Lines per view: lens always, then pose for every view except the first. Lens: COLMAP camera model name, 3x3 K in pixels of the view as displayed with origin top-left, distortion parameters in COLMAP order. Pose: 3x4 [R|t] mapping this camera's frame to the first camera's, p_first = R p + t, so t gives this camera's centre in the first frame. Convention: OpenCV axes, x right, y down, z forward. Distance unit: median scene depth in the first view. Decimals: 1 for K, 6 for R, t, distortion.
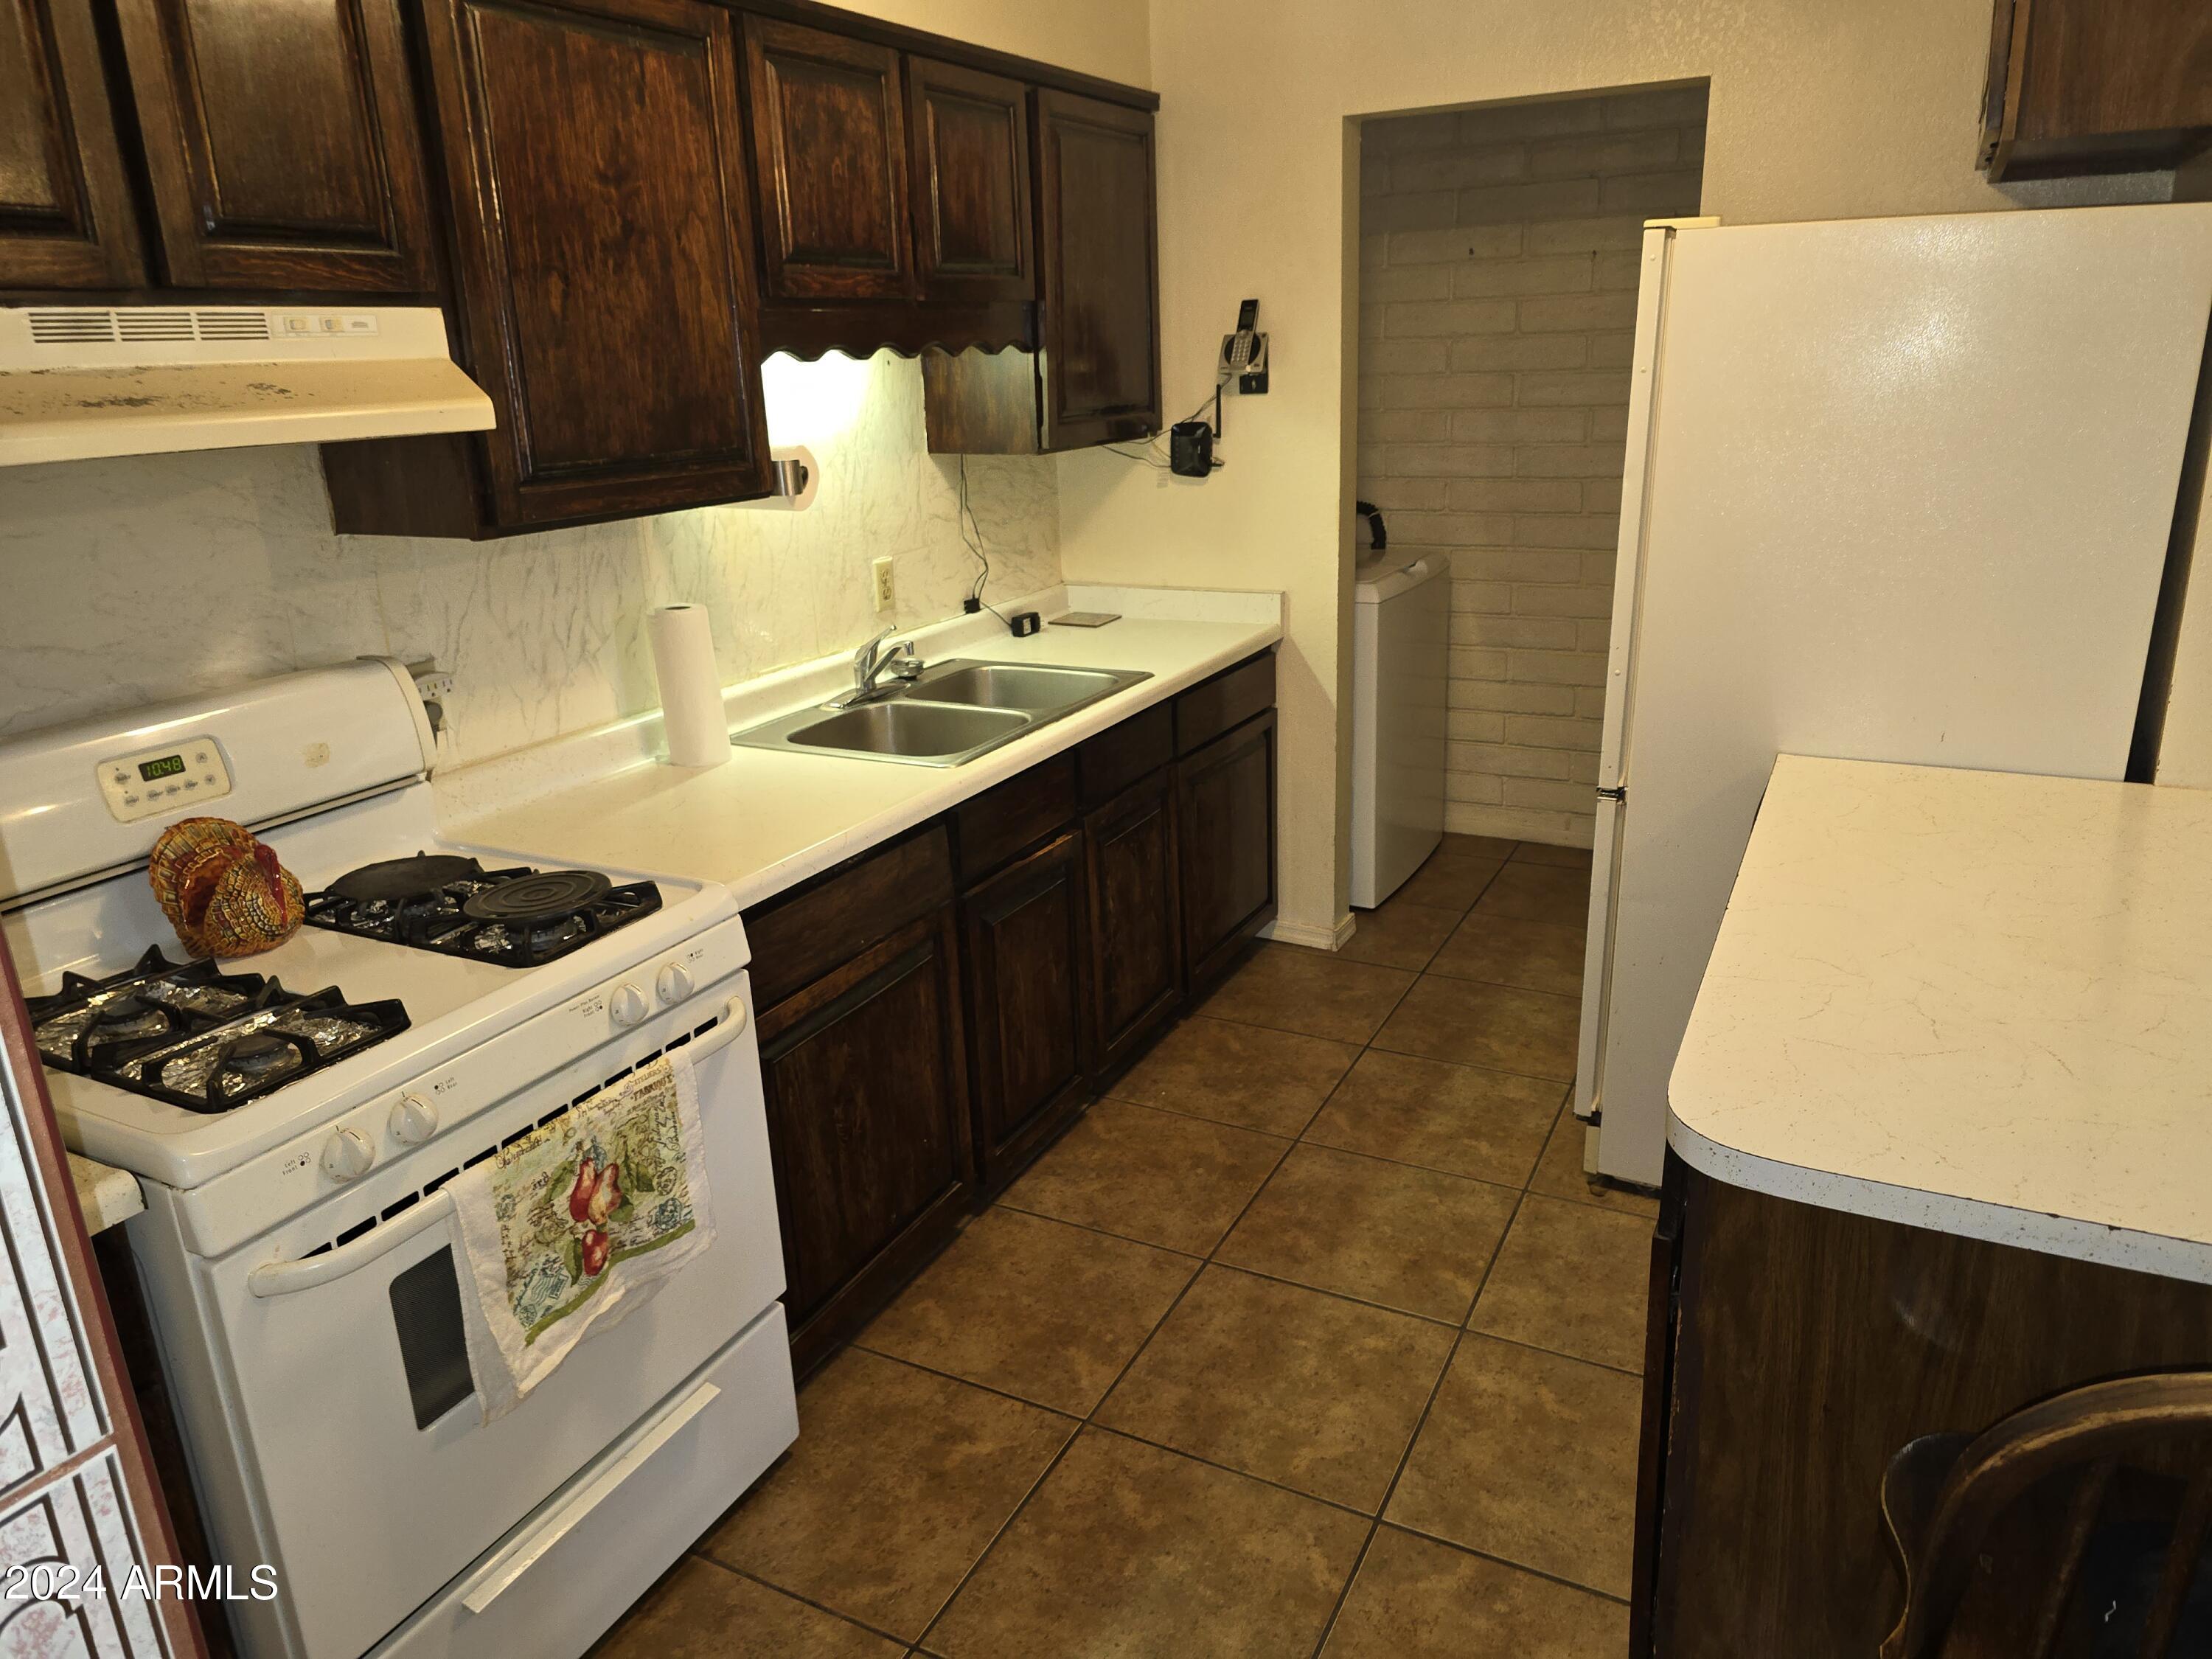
lens RADIAL K [[1508.5, 0, 1144.2], [0, 1508.5, 807.4], [0, 0, 1]] dist [0.069083, -0.062504]
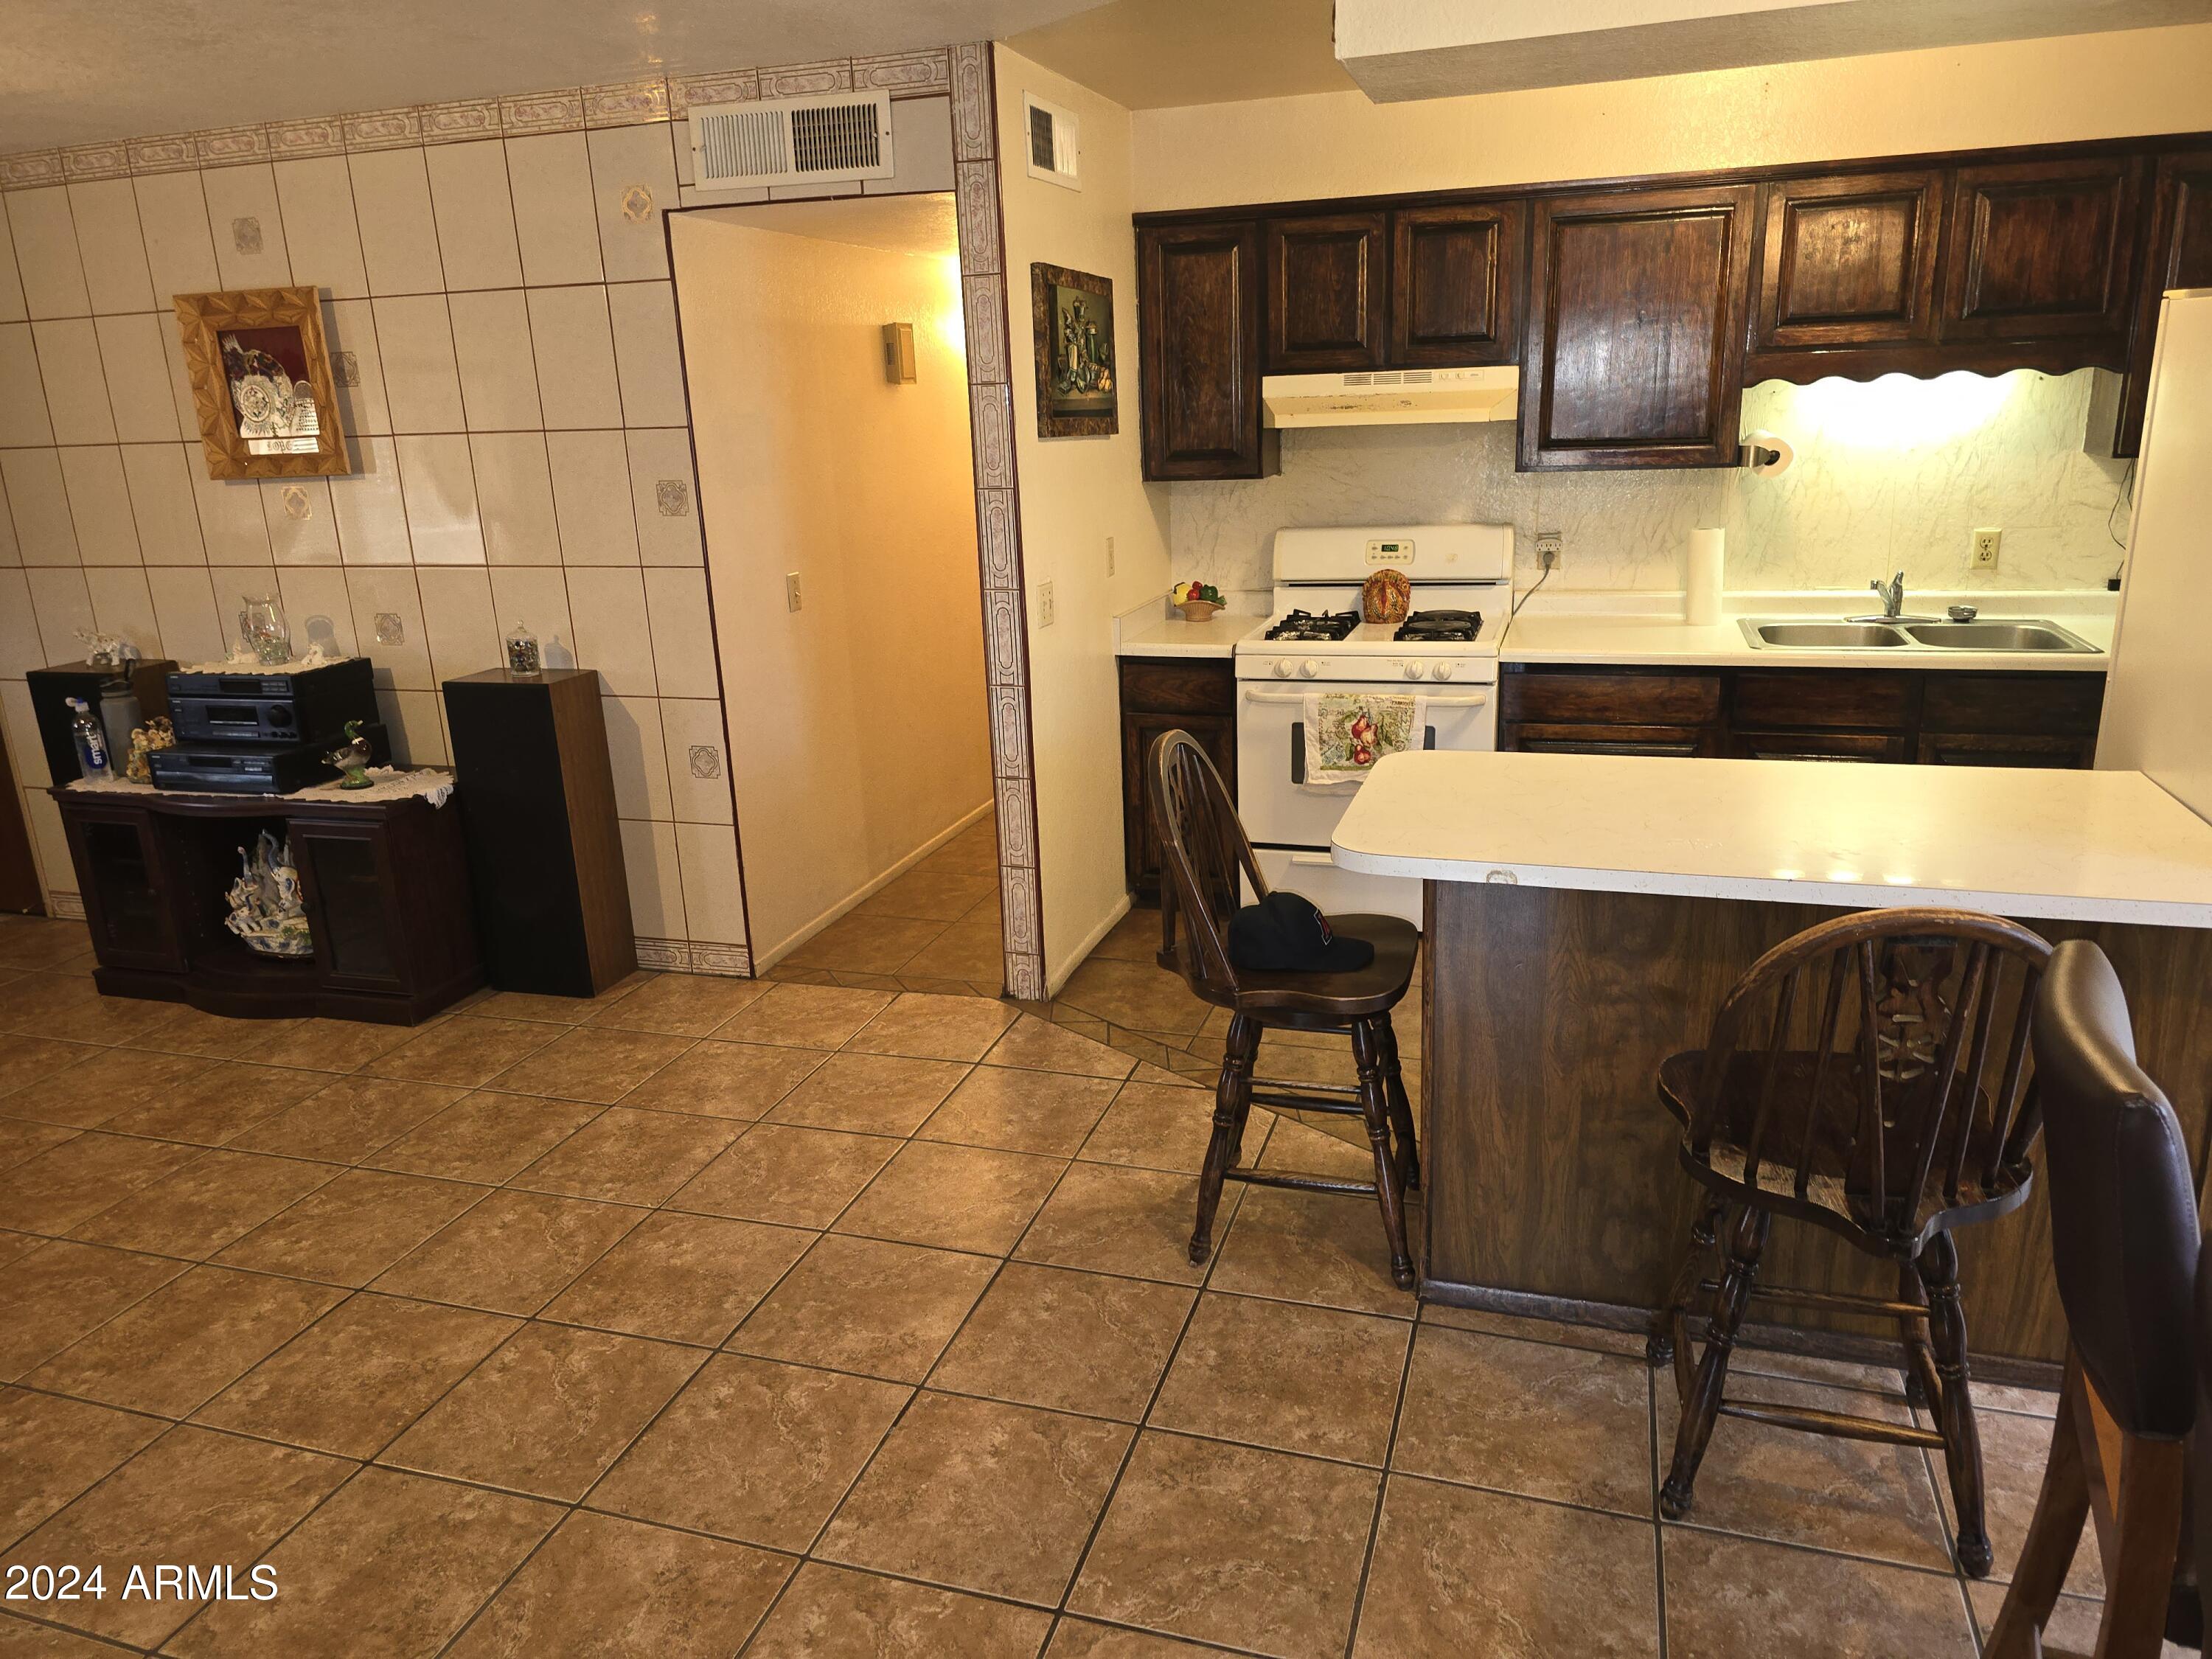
lens RADIAL K [[1471.6, 0, 1119.7], [0, 1471.6, 830.0], [0, 0, 1]] dist [0.054660, -0.061756]
pose [[0.150053, 0.304877, -0.940497, 1.628006], [-0.259173, 0.930131, 0.260166, -0.103656], [0.954104, 0.204713, 0.218584, 0.103263]]
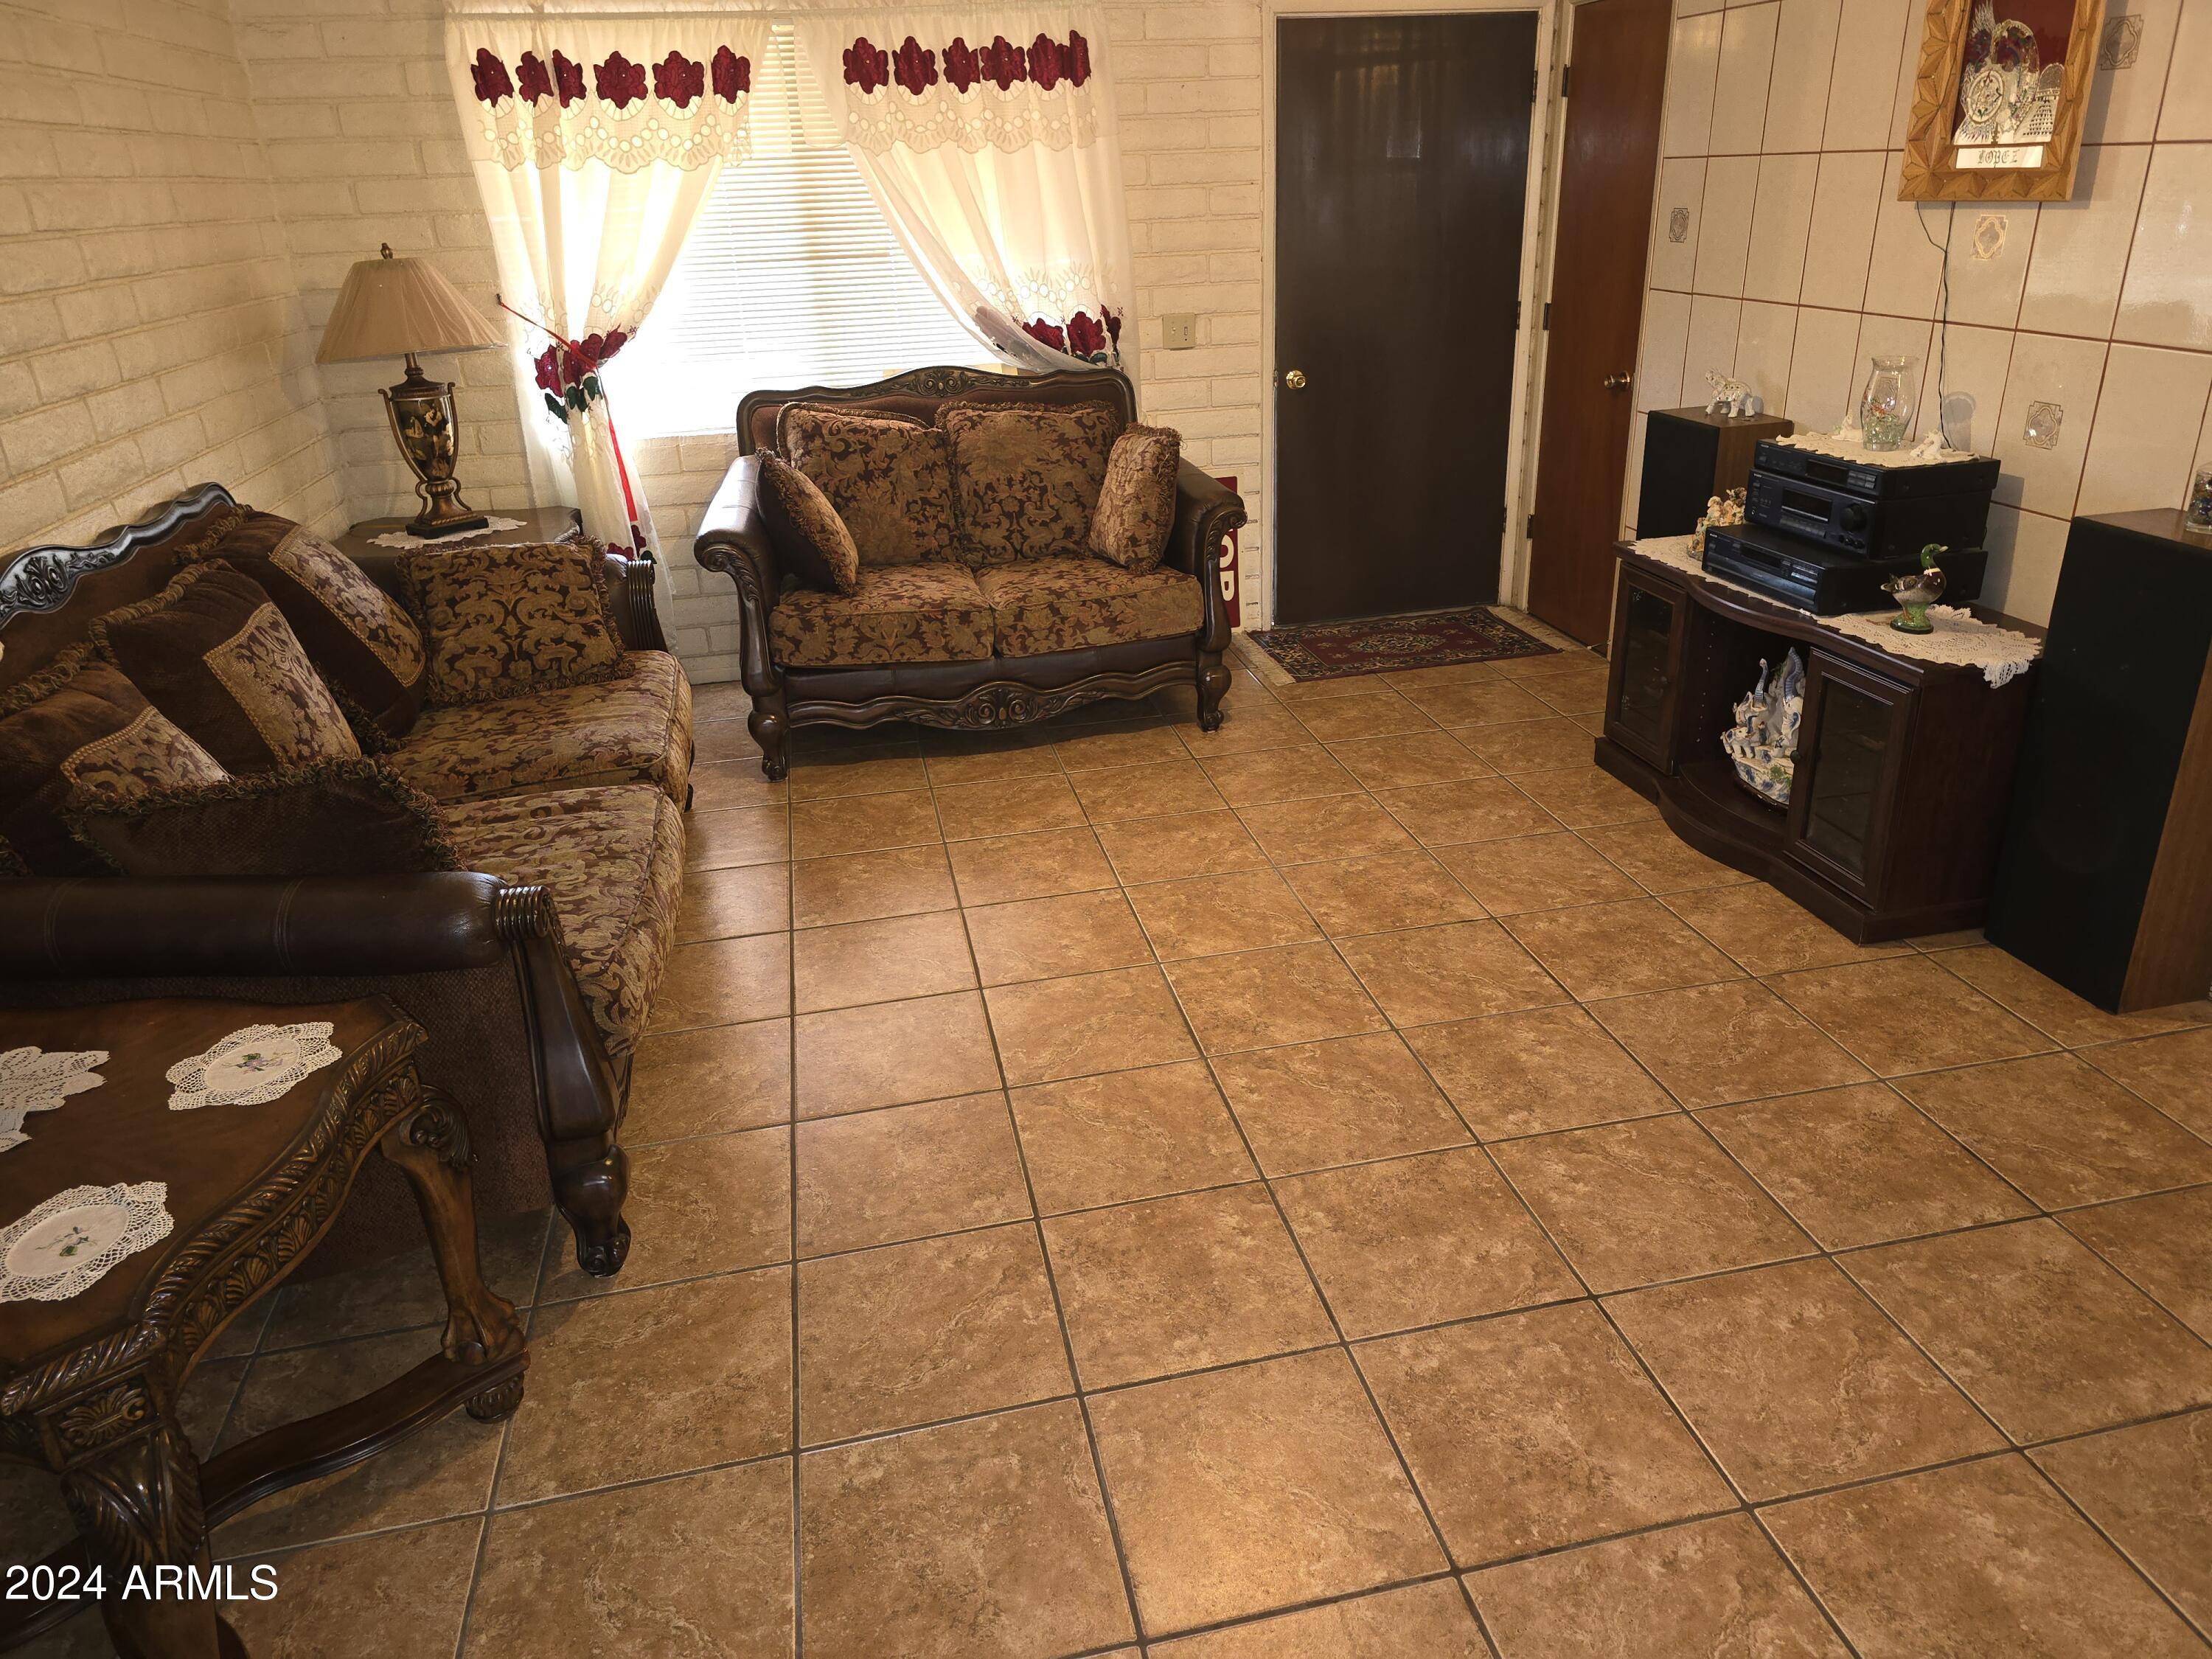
lens RADIAL K [[1508.5, 0, 1144.2], [0, 1508.5, 807.4], [0, 0, 1]] dist [0.069083, -0.062504]
pose [[-0.772672, 0.293291, -0.562991, 1.521541], [-0.136328, 0.789514, 0.598400, -0.094419], [0.619994, 0.539119, -0.570051, 0.093378]]
